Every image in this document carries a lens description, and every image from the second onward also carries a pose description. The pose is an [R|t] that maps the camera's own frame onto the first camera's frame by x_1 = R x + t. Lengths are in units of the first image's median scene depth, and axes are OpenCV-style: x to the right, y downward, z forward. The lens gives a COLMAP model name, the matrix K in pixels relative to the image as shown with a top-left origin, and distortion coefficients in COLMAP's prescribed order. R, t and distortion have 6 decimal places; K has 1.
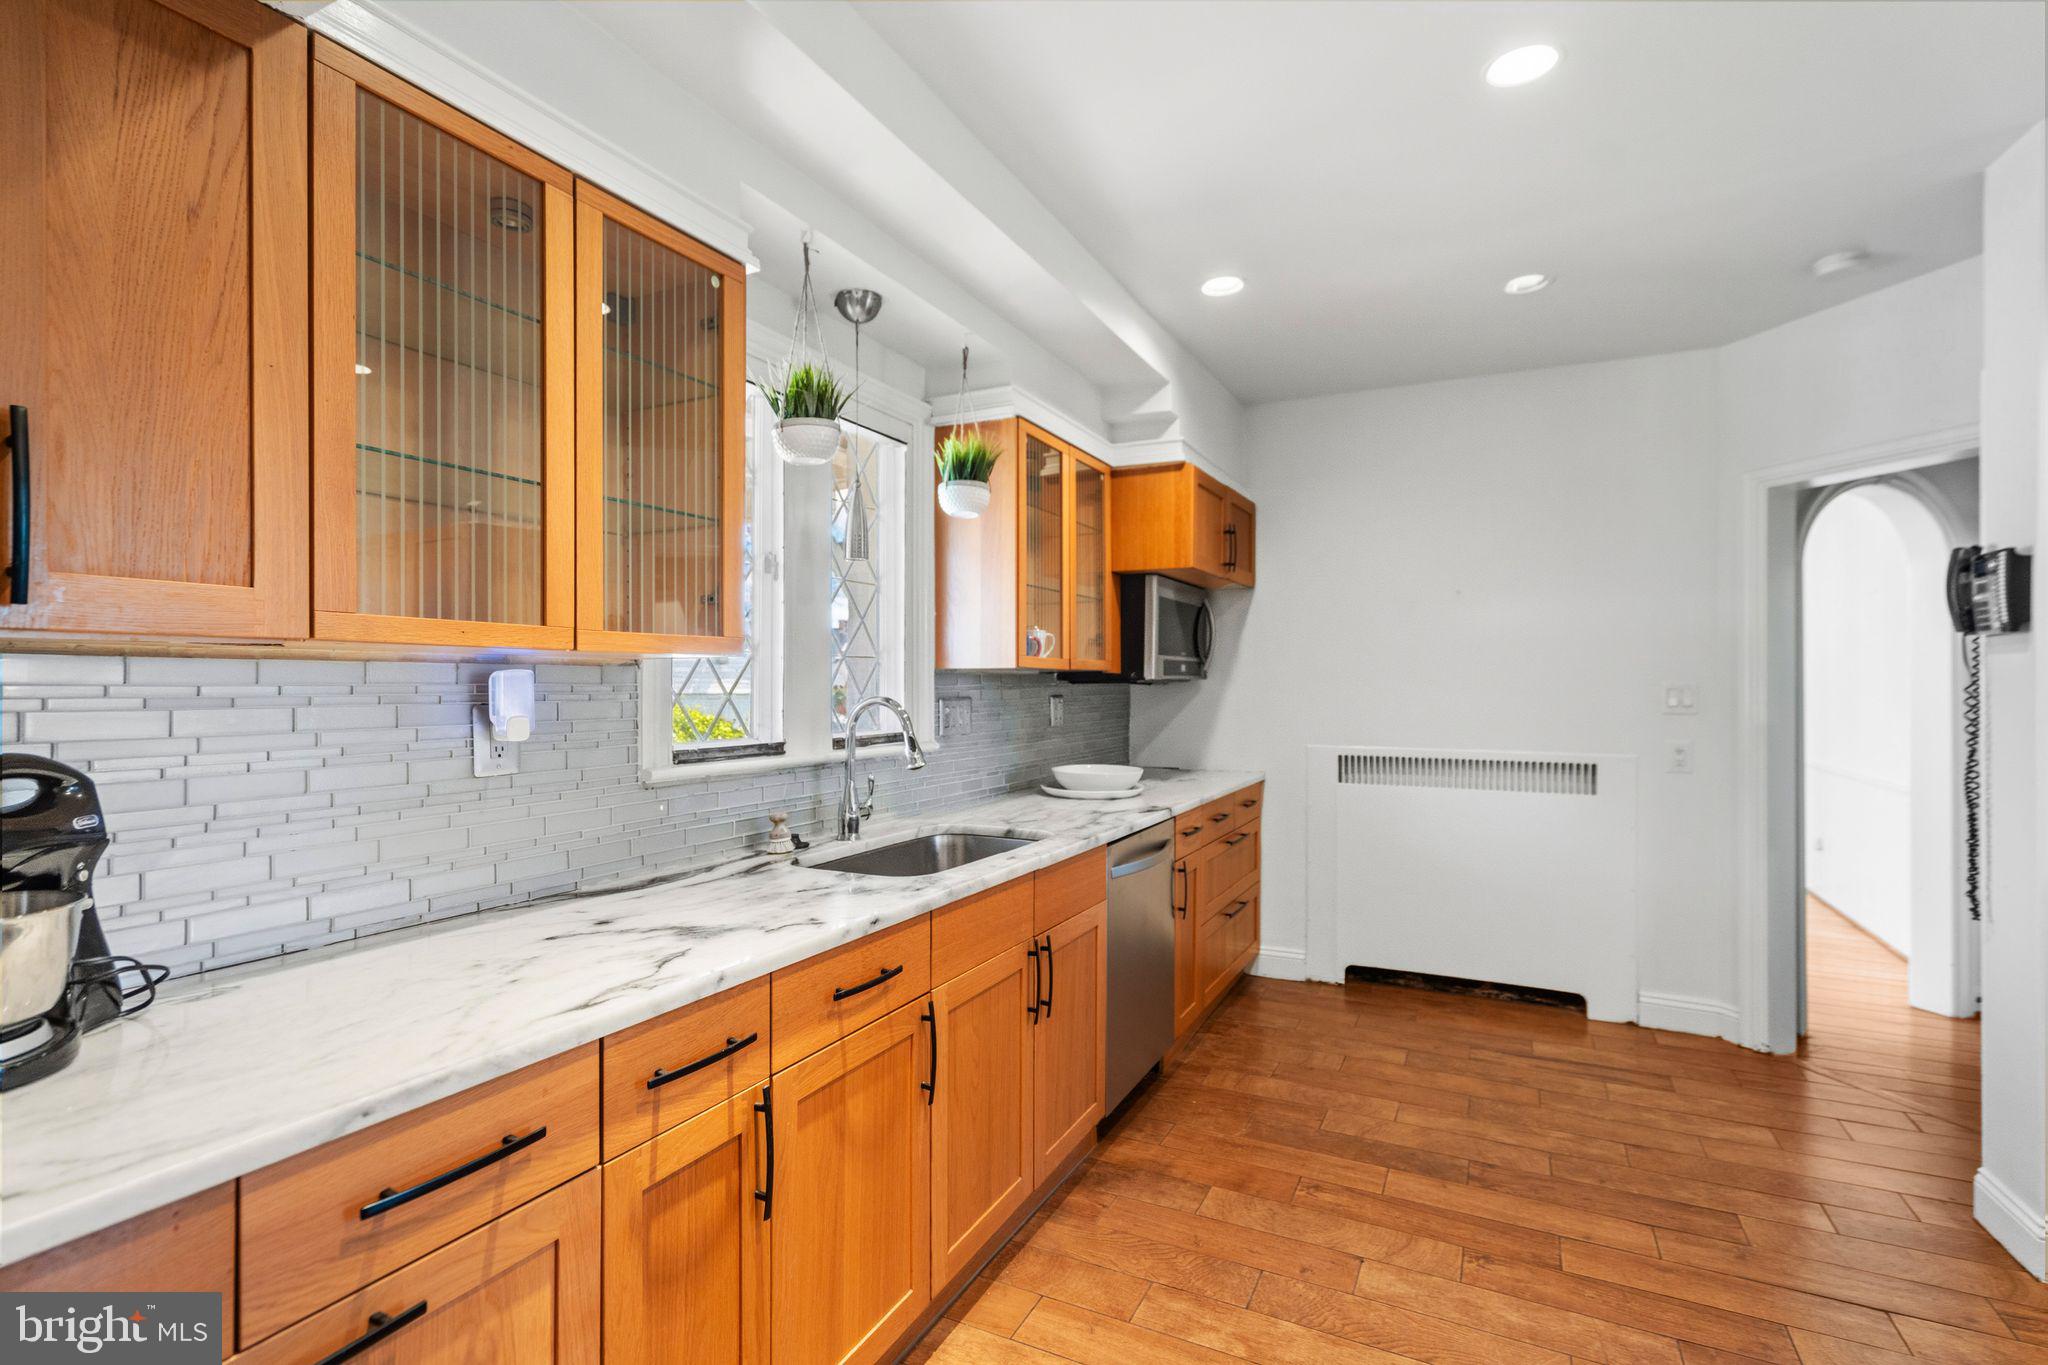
lens RADIAL K [[964.4, 0, 1036.1], [0, 964.4, 682.1], [0, 0, 1]] dist [0.000953, 0.000871]
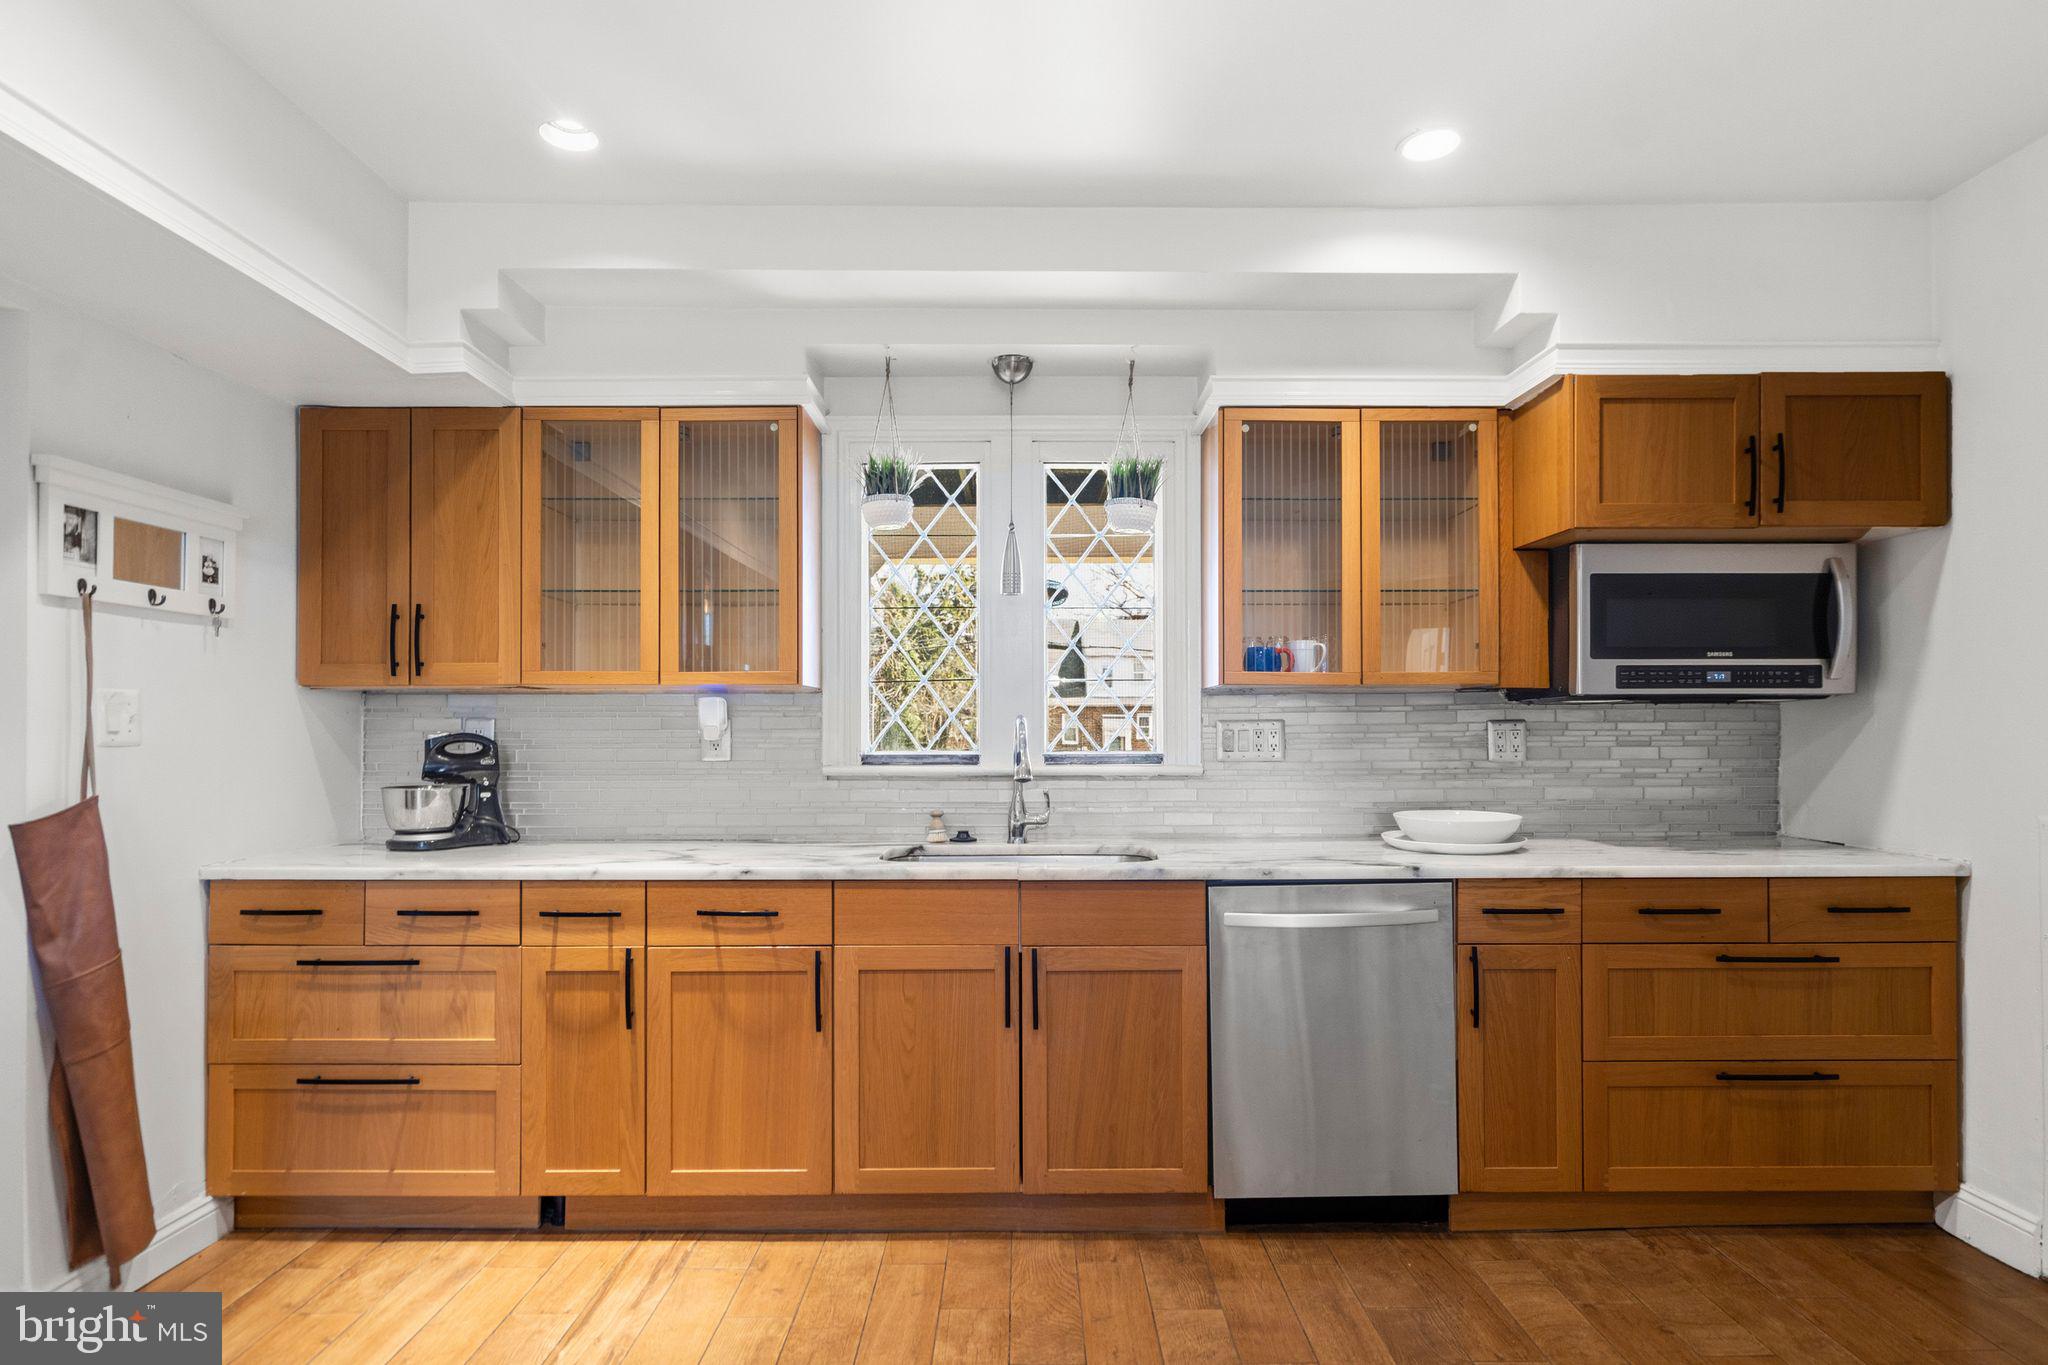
lens RADIAL K [[1139.3, 0, 1033.2], [0, 1139.3, 702.8], [0, 0, 1]] dist [0.005097, -0.000013]
pose [[0.443398, -0.013018, -0.896231, 1.148290], [0.004665, 0.999915, -0.012216, 0.019693], [0.896313, 0.001235, 0.443420, 0.491975]]
